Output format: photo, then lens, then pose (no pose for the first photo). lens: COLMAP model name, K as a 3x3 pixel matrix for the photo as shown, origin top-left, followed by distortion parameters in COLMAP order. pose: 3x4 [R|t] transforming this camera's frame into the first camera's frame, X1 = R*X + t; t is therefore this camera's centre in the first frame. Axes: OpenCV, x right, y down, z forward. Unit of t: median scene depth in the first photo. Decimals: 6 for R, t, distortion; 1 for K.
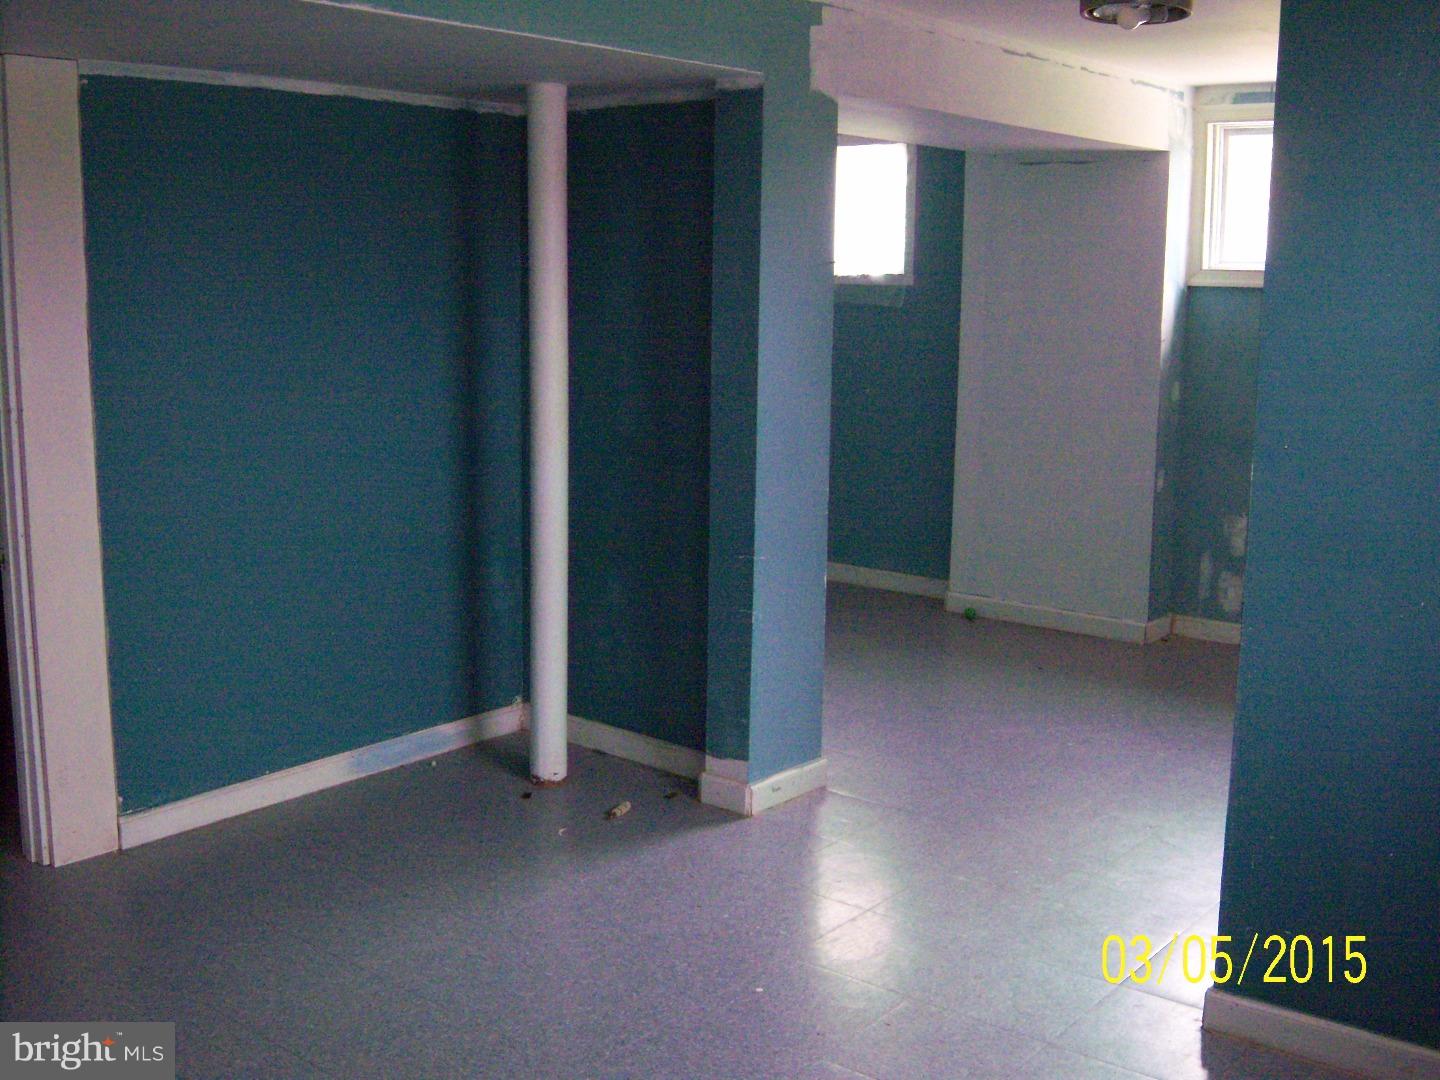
lens RADIAL K [[1551.5, 0, 720.0], [0, 1551.5, 540.0], [0, 0, 1]] dist [-0.116863, 0.055229]
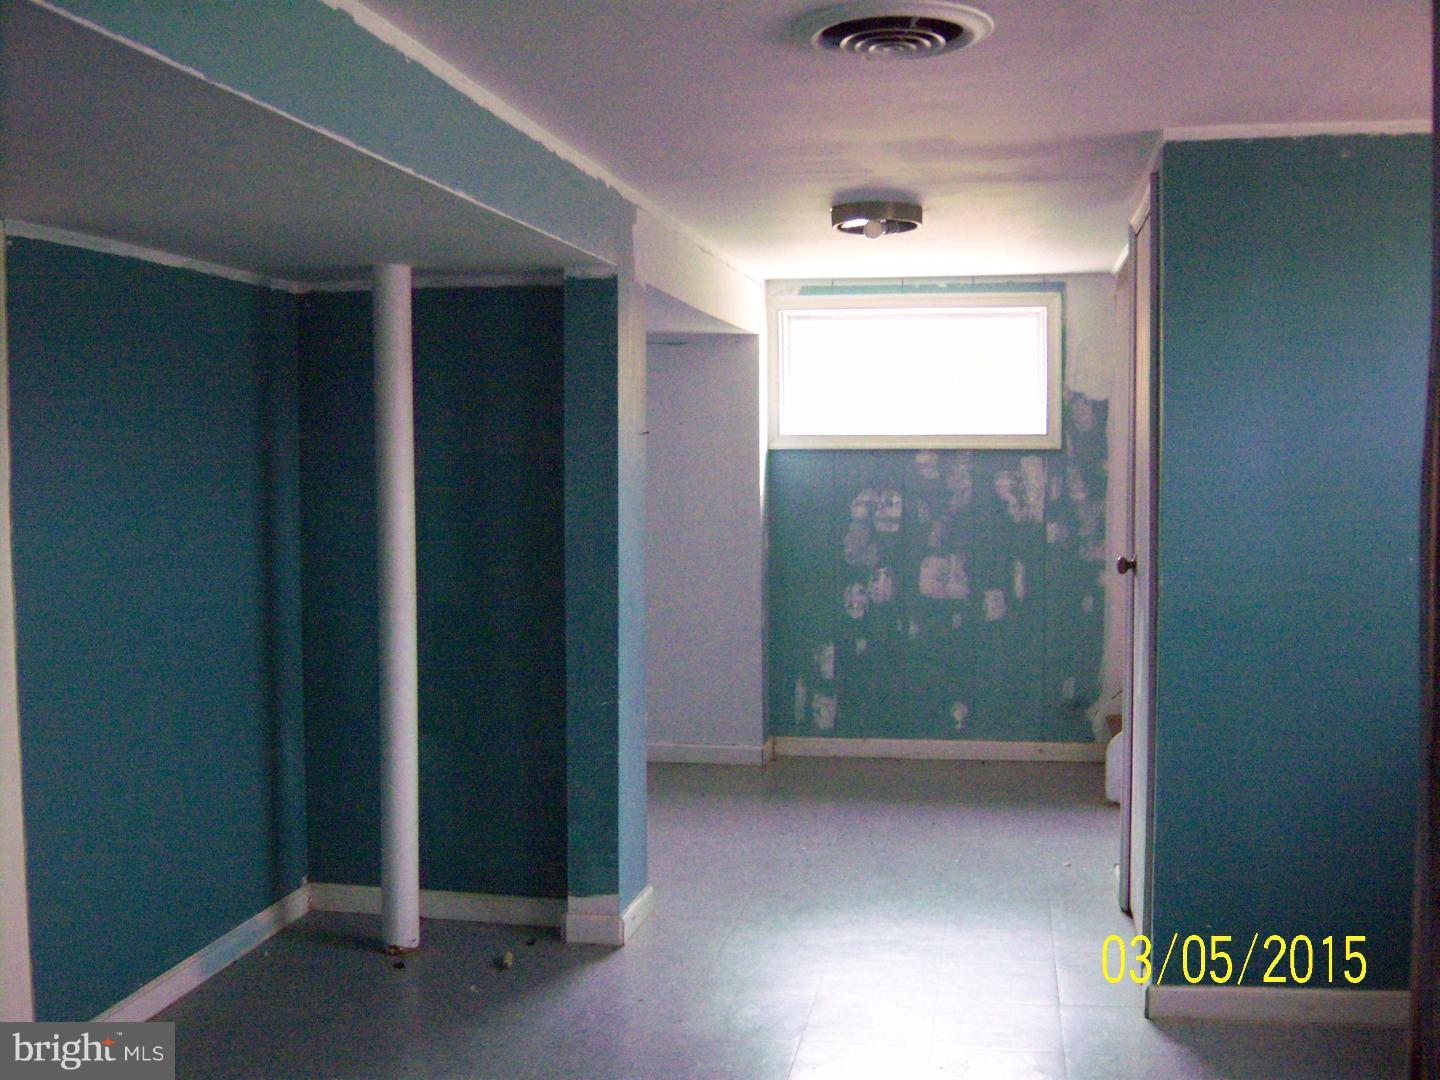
lens RADIAL K [[1551.5, 0, 720.0], [0, 1551.5, 540.0], [0, 0, 1]] dist [-0.116863, 0.055229]
pose [[0.874961, -0.044357, 0.482158, -0.385780], [0.098116, 0.991378, -0.086844, -0.000313], [-0.474148, 0.123293, 0.871770, 0.007512]]
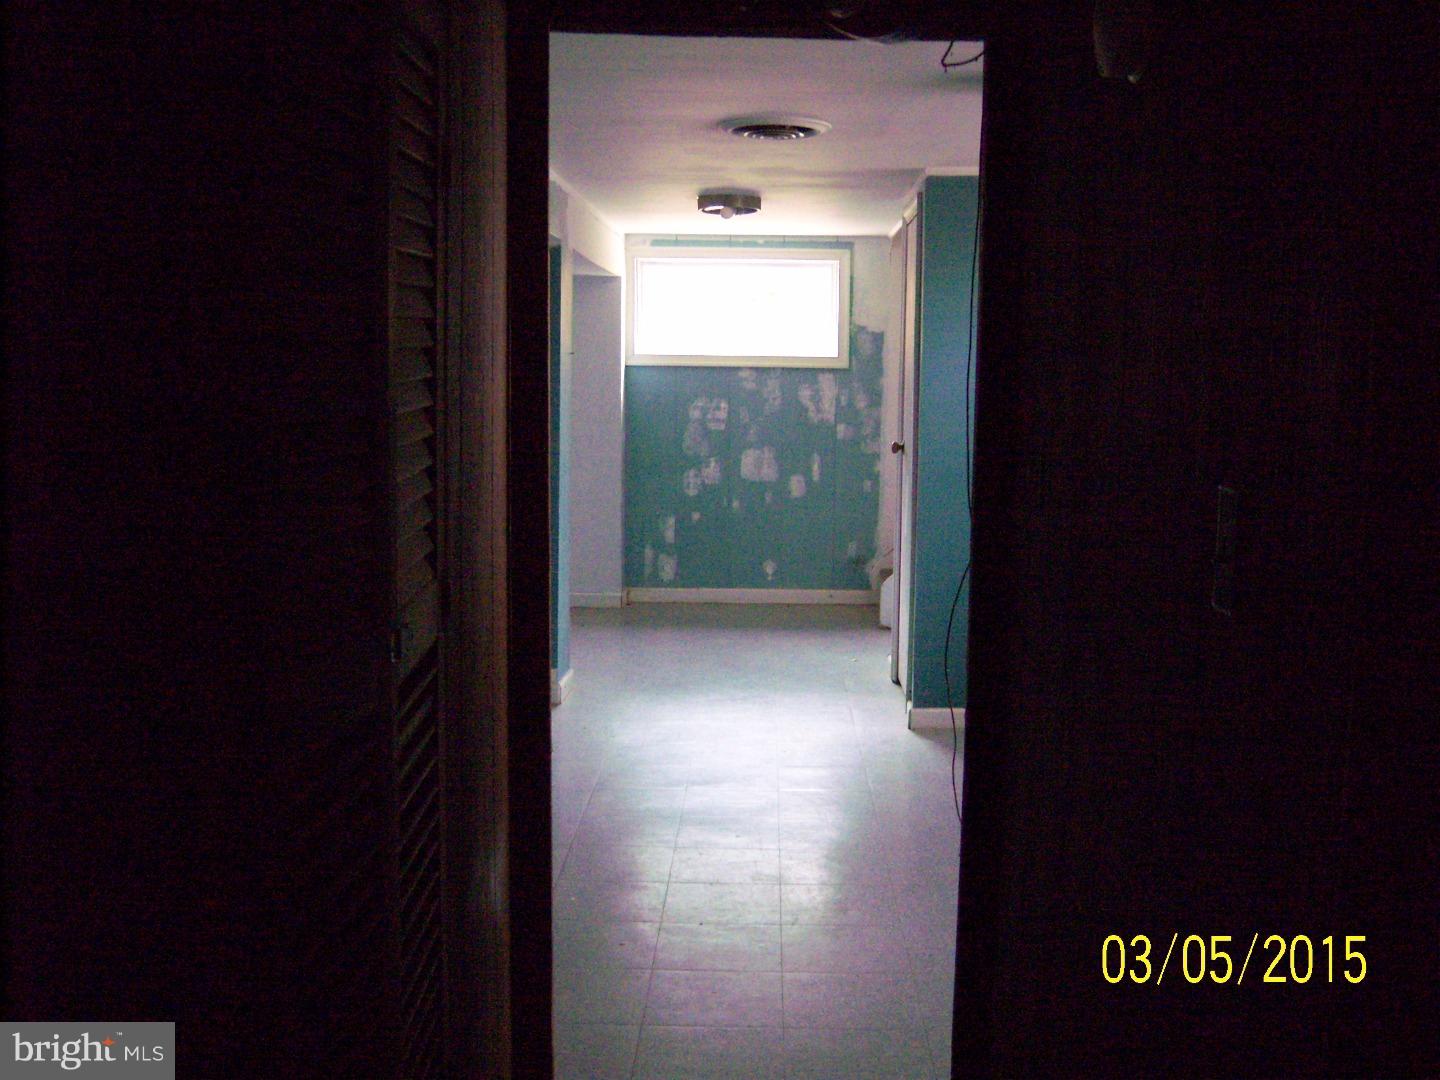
lens RADIAL K [[1551.5, 0, 720.0], [0, 1551.5, 540.0], [0, 0, 1]] dist [-0.116863, 0.055229]
pose [[0.794484, -0.071195, 0.603098, -0.716144], [0.102553, 0.994570, -0.017689, 0.052171], [-0.598564, 0.075903, 0.797471, -0.325482]]
